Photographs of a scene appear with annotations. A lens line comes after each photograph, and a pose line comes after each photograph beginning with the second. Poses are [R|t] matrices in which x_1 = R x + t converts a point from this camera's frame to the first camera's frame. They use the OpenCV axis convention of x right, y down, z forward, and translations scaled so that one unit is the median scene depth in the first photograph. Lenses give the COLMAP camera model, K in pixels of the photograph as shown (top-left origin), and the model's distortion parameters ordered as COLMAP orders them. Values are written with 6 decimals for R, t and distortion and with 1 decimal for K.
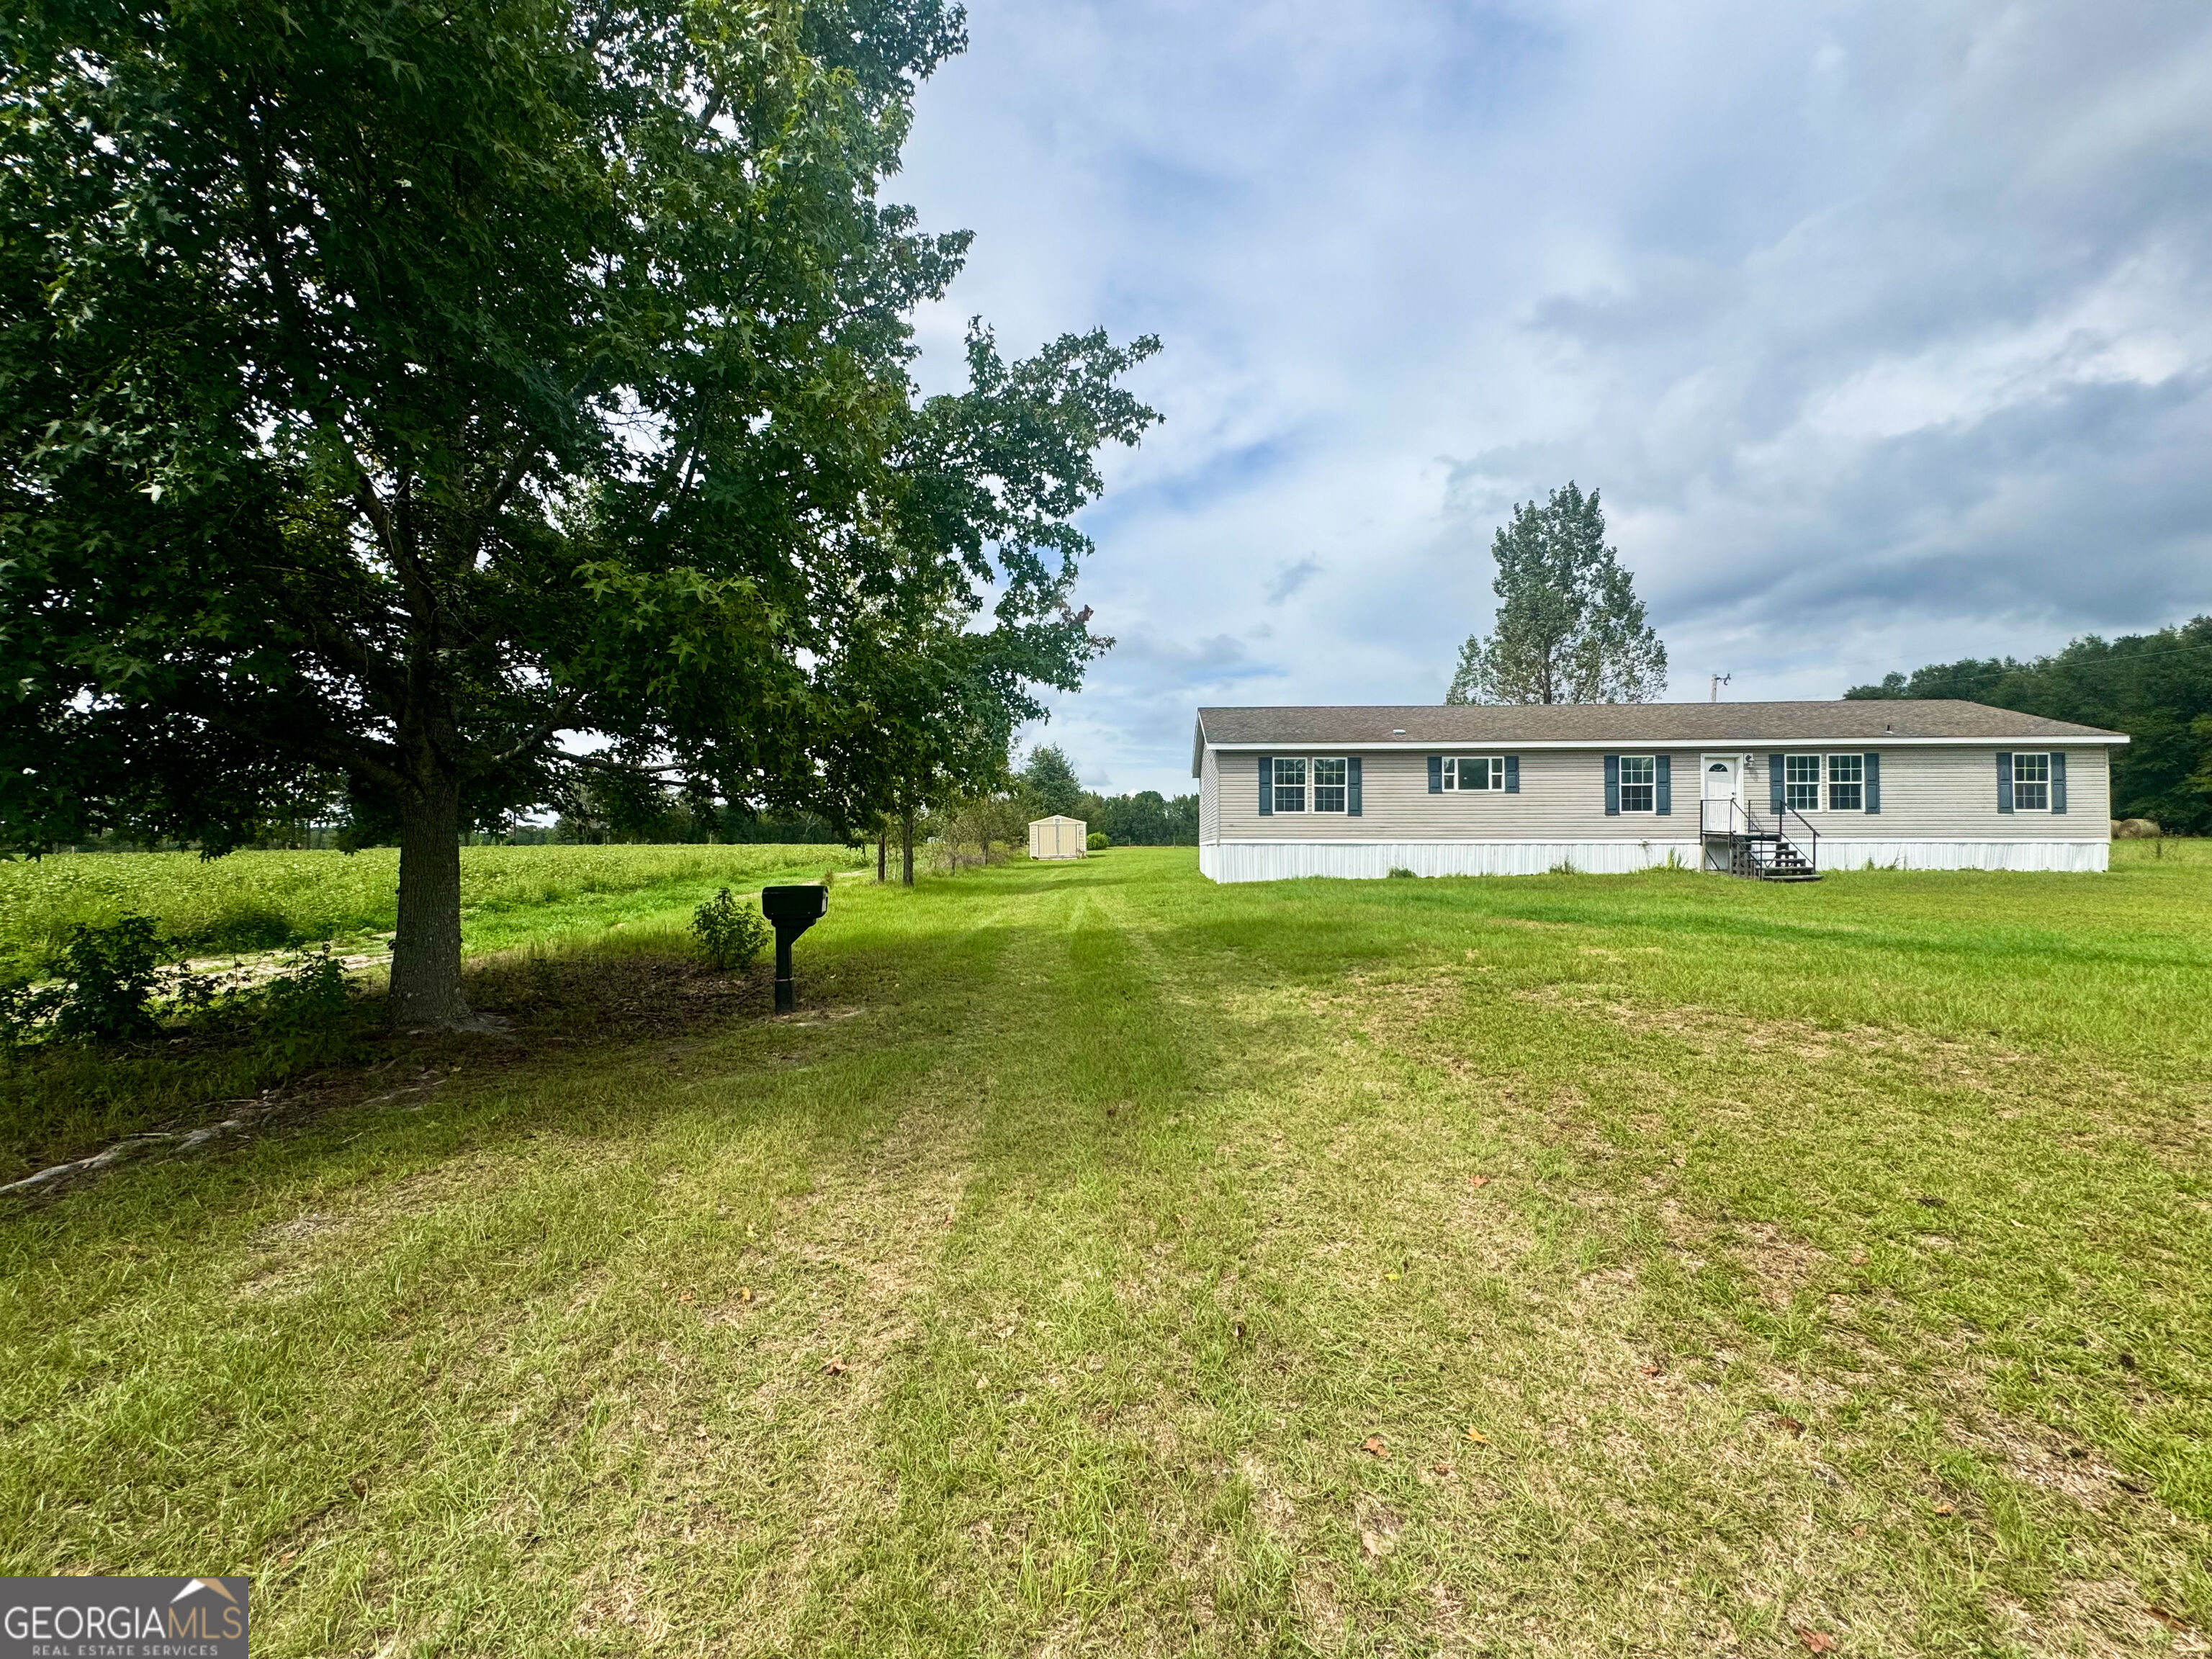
lens RADIAL K [[879.4, 0, 1106.0], [0, 879.4, 829.5], [0, 0, 1]] dist [-0.003315, -0.000485]
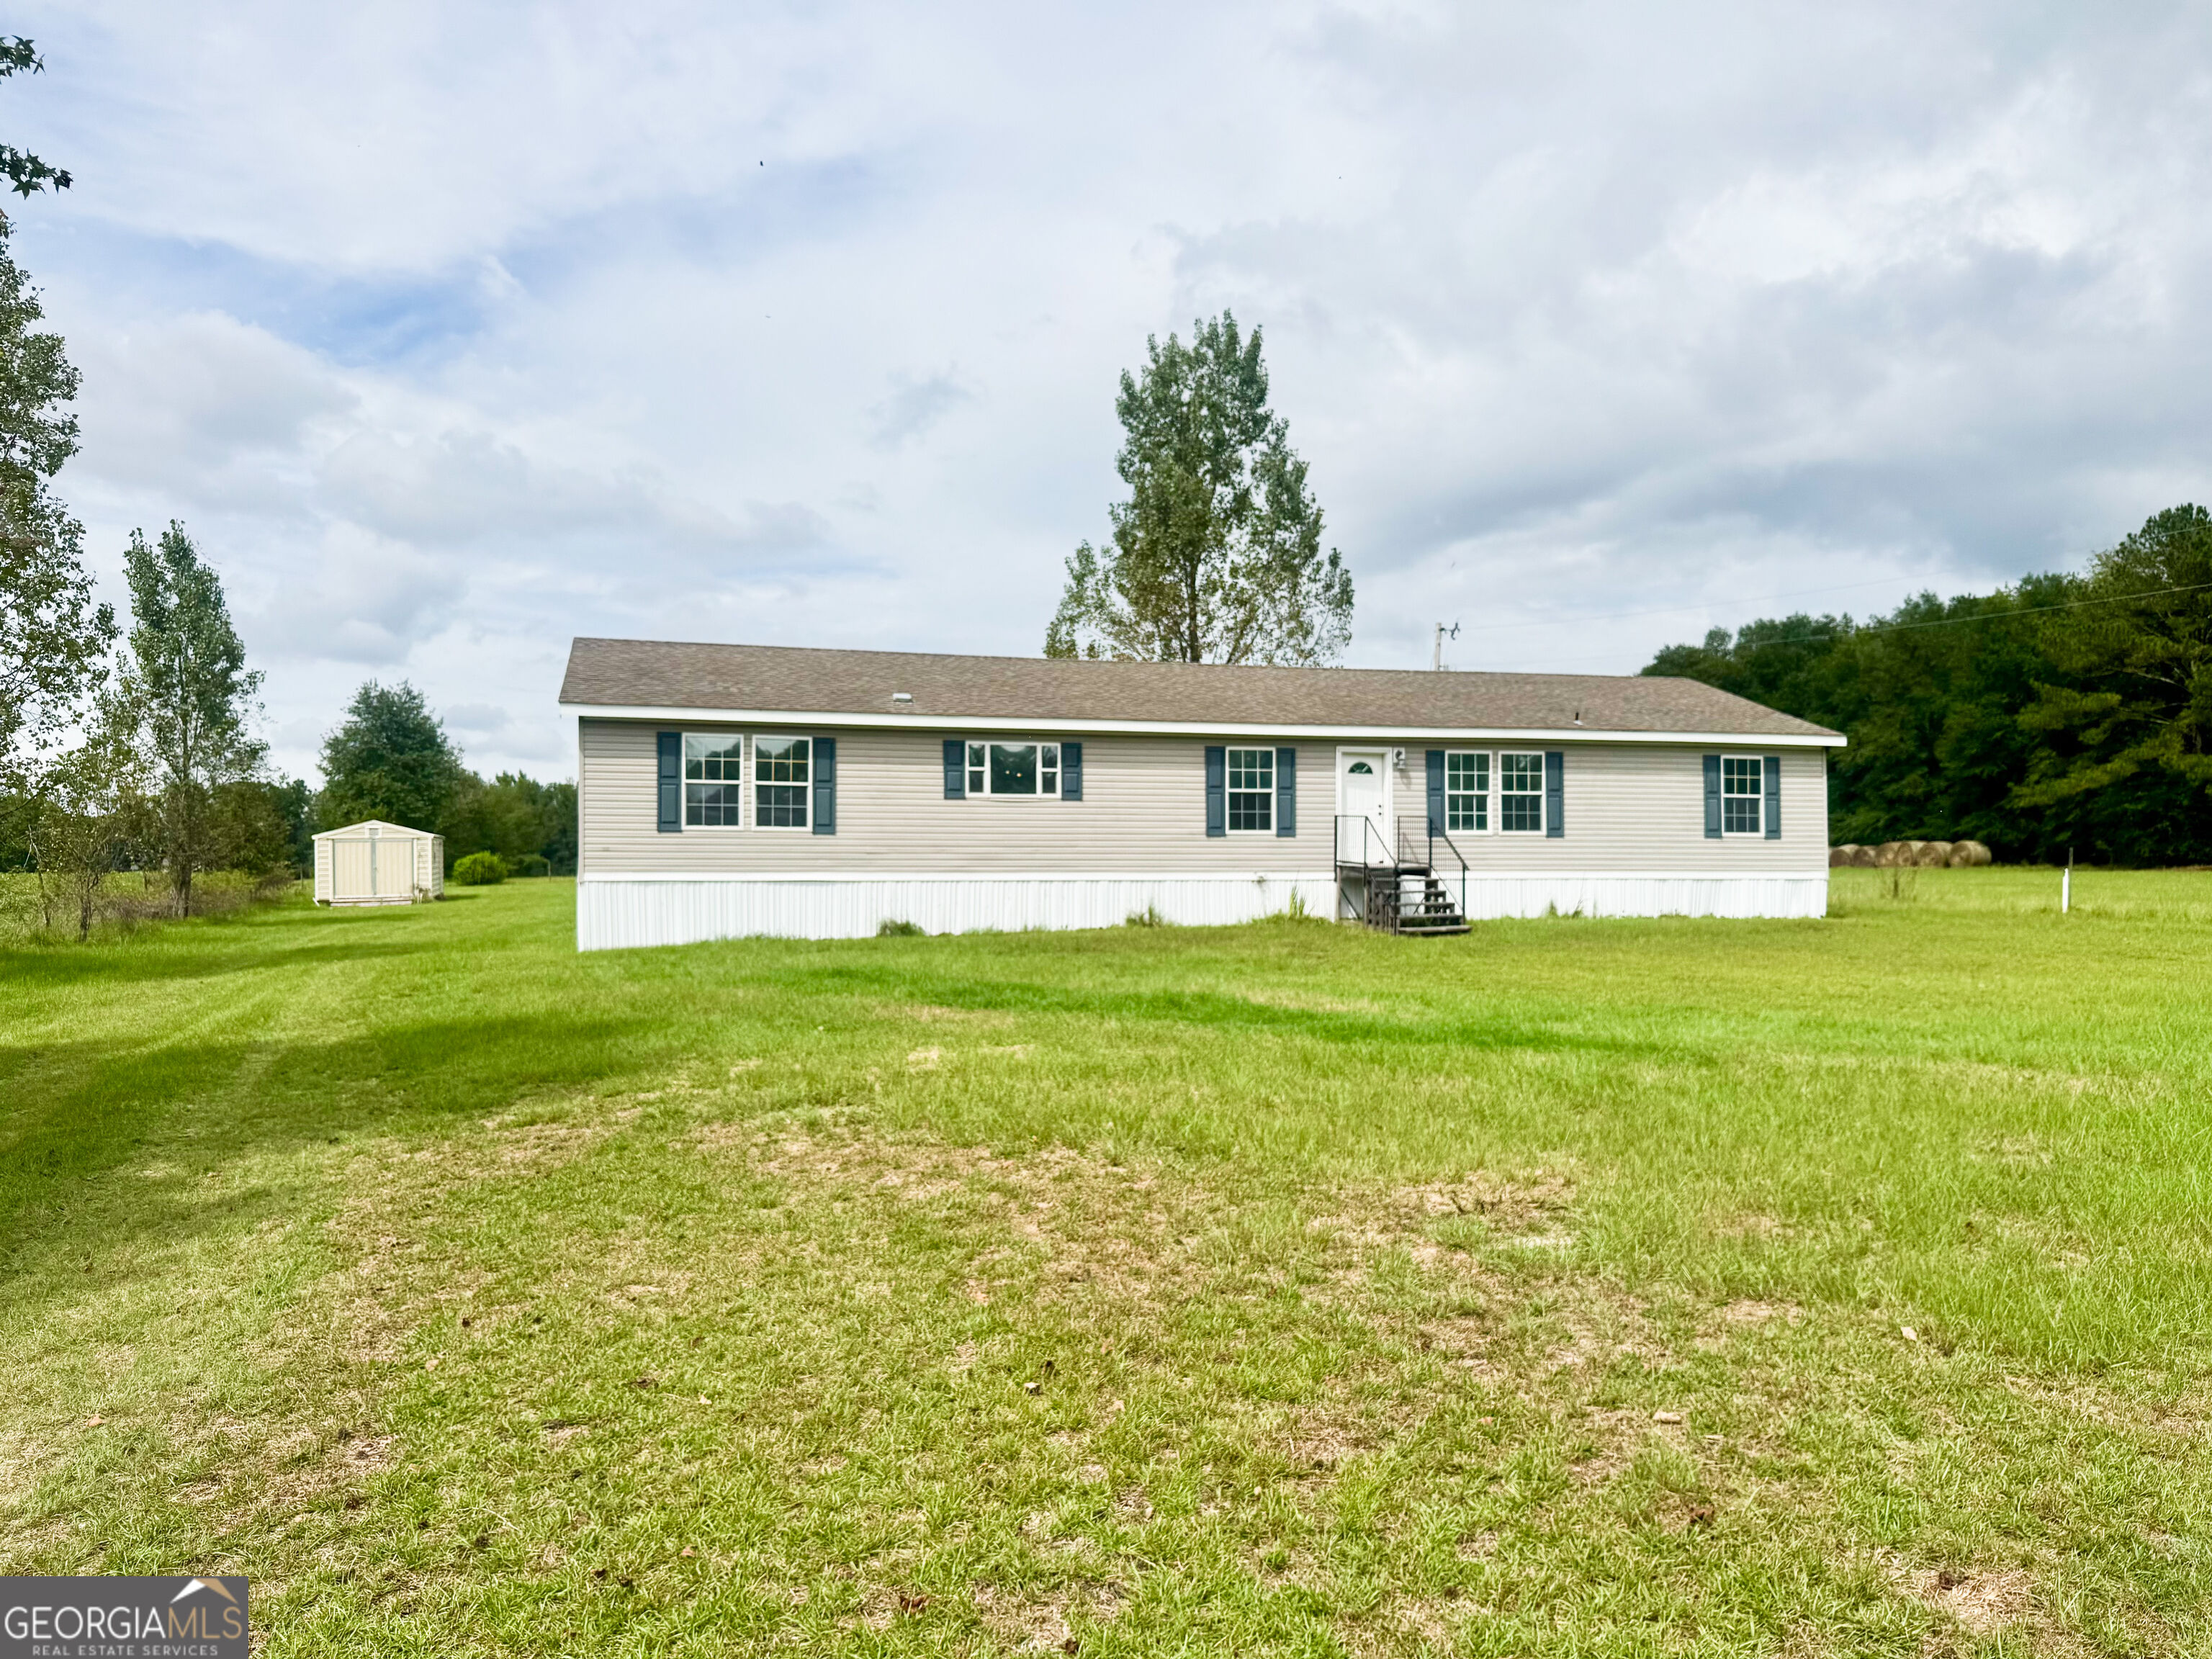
lens RADIAL K [[1545.3, 0, 1106.0], [0, 1545.3, 829.5], [0, 0, 1]] dist [0.111500, -0.186174]
pose [[0.944822, 0.008839, 0.327466, 0.119059], [-0.005665, 0.999927, -0.010645, -0.008644], [-0.327537, 0.008202, 0.944803, -0.065222]]
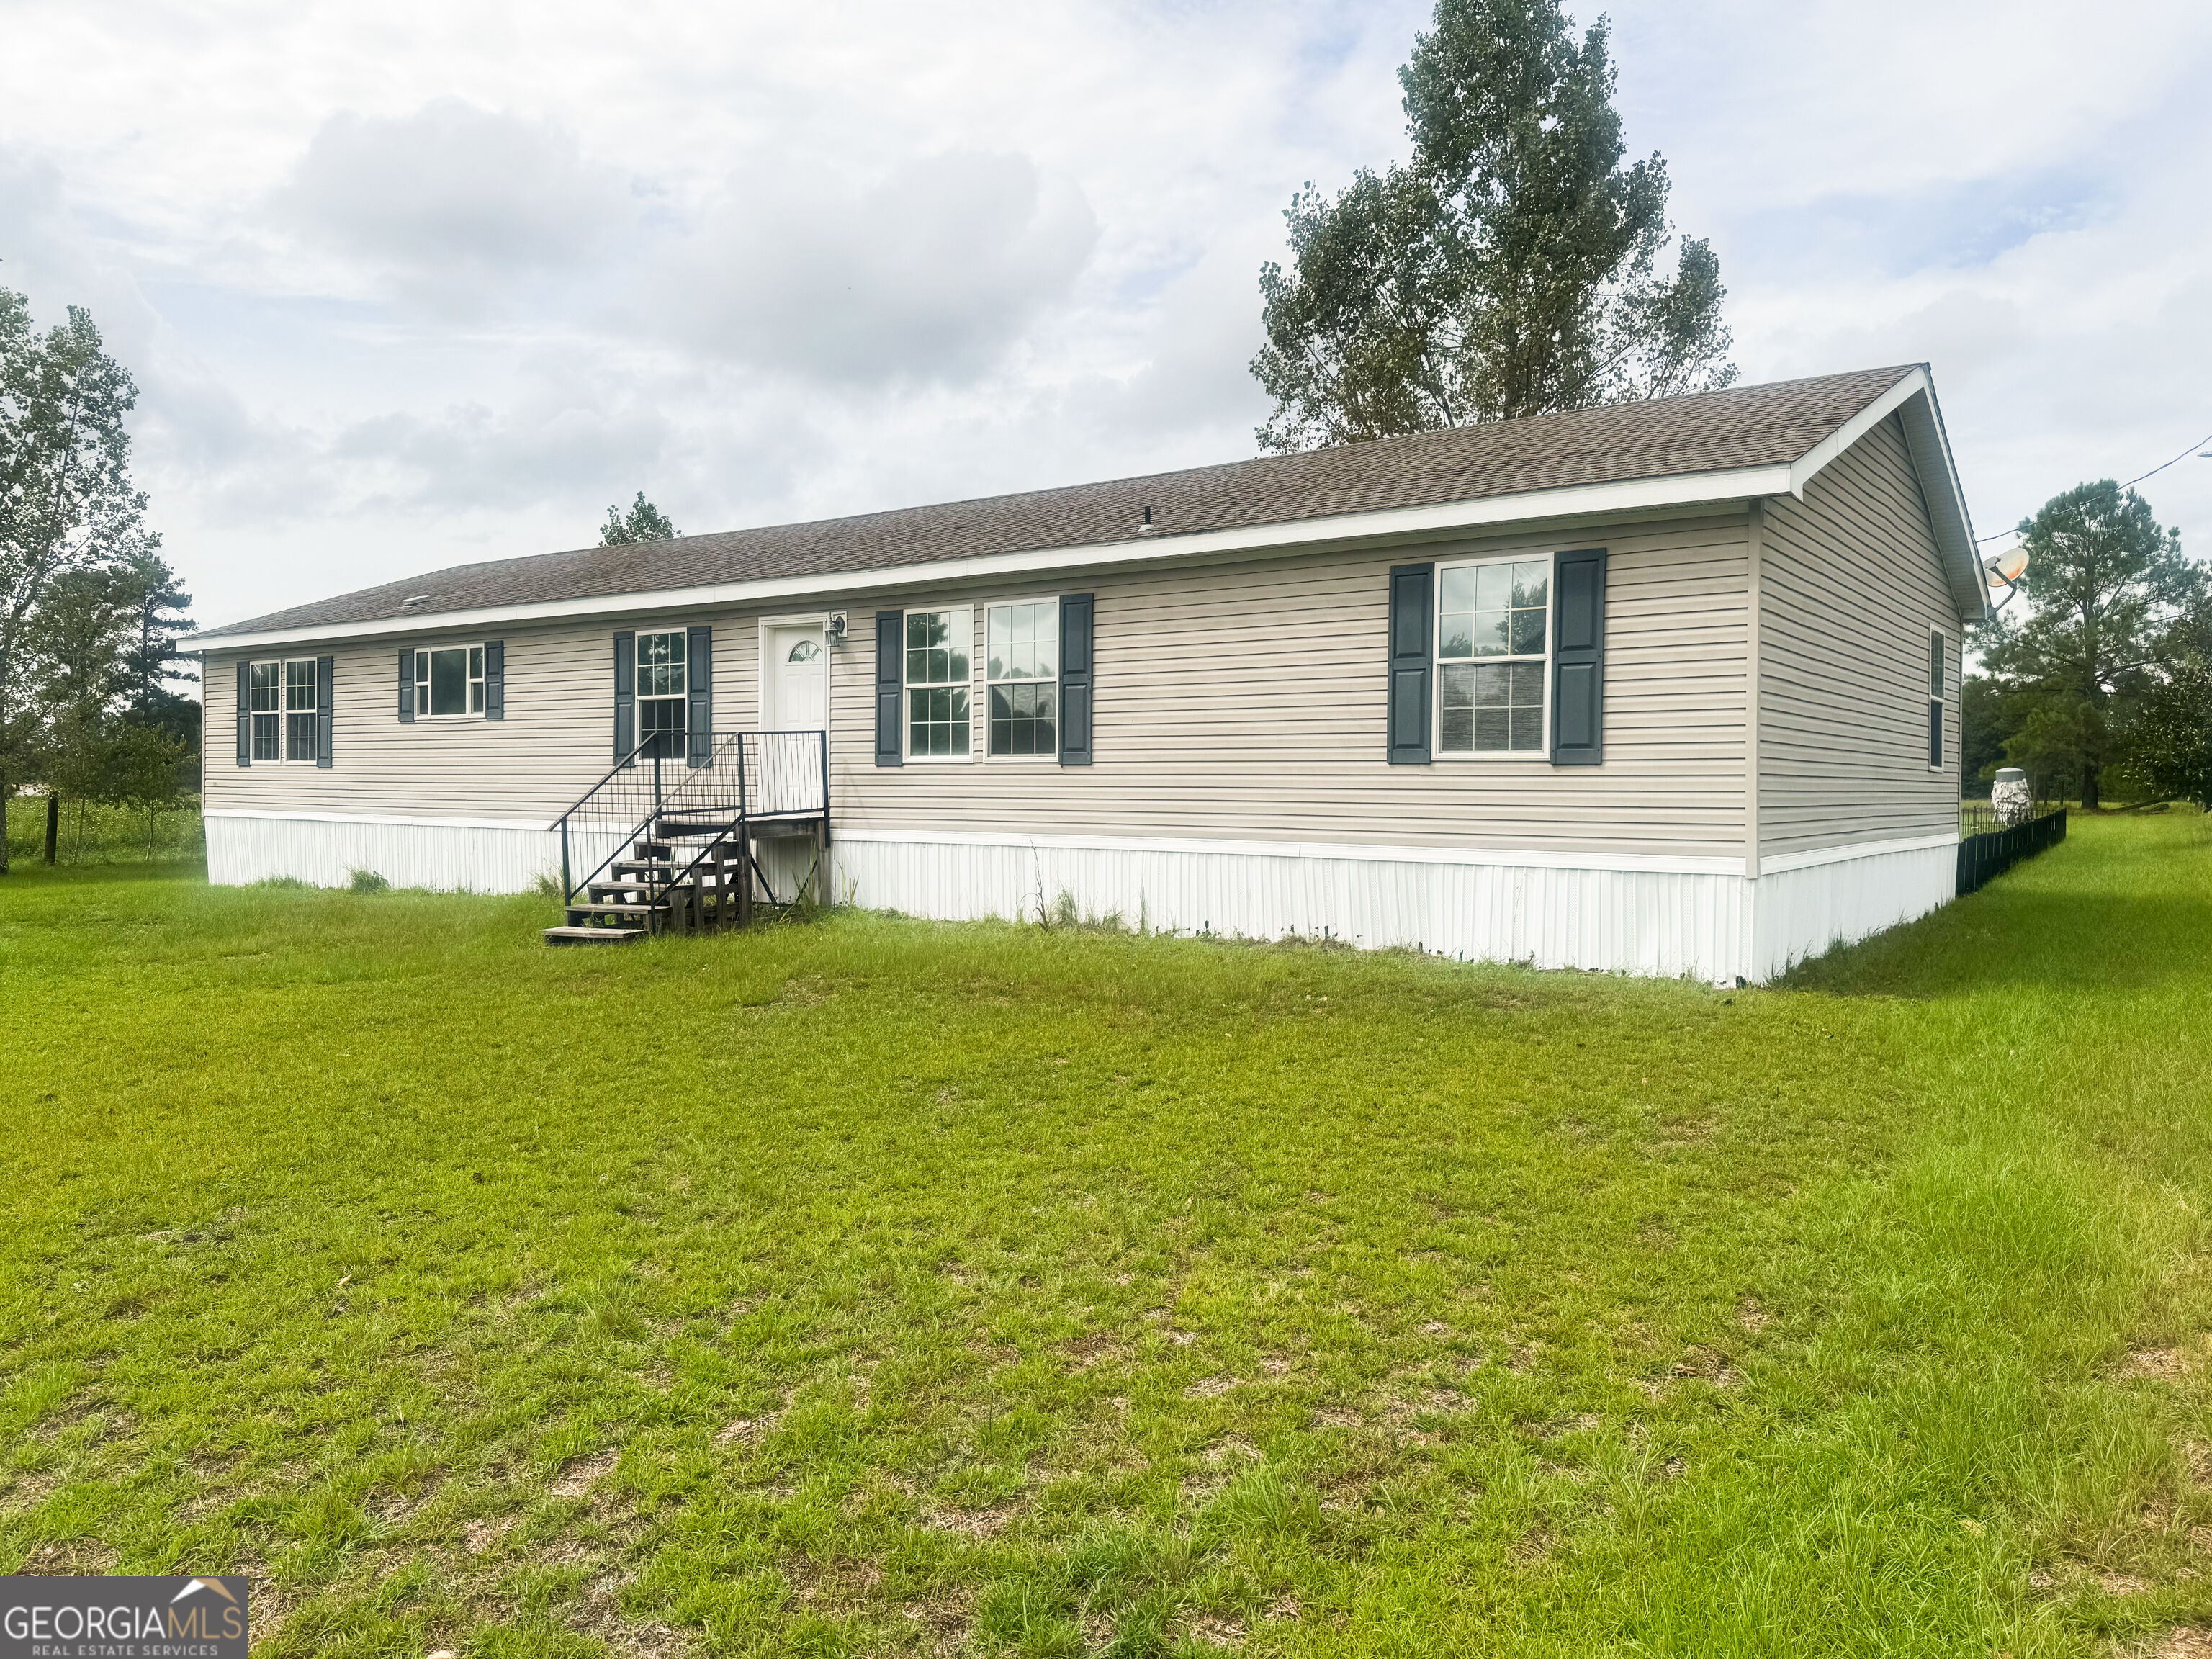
lens RADIAL K [[1536.1, 0, 1106.0], [0, 1536.1, 829.5], [0, 0, 1]] dist [0.001863, 0.000250]
pose [[0.847249, 0.022314, -0.530727, 1.177507], [0.000062, 0.999113, 0.042106, -0.017500], [0.531196, -0.035707, 0.846496, 0.470967]]
